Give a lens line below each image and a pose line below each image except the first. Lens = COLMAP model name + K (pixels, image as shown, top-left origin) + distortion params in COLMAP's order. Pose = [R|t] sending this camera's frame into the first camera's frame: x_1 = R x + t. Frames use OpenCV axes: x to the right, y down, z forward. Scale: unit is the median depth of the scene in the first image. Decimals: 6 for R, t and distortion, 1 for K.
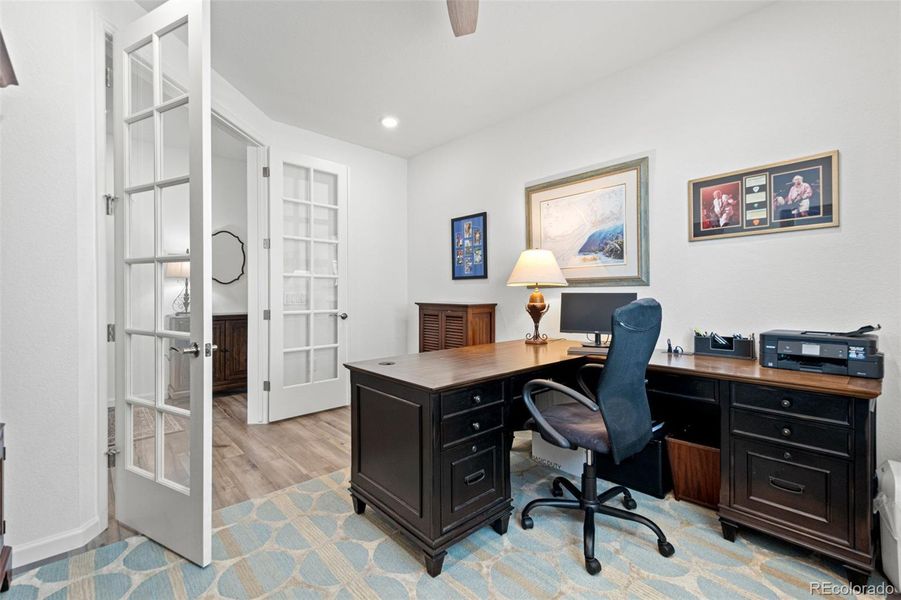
lens RADIAL K [[395.5, 0, 459.0], [0, 395.5, 297.0], [0, 0, 1]] dist [0.013680, -0.000491]
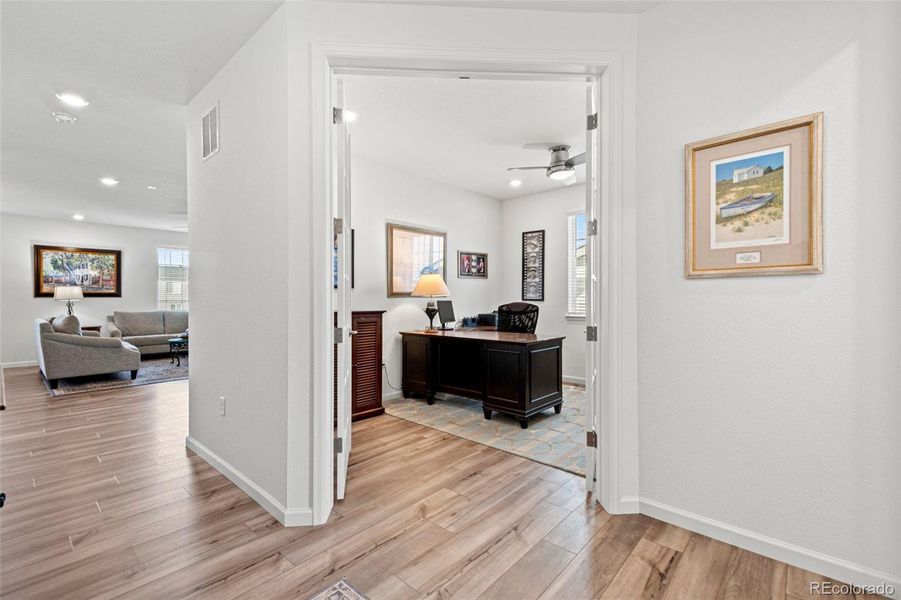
lens RADIAL K [[395.5, 0, 453.1], [0, 395.5, 298.3], [0, 0, 1]] dist [0.013680, -0.000491]
pose [[-0.088791, 0.004542, 0.996040, -1.693717], [0.013931, 0.999897, -0.003318, -0.015687], [-0.995953, 0.013582, -0.088845, 1.276360]]
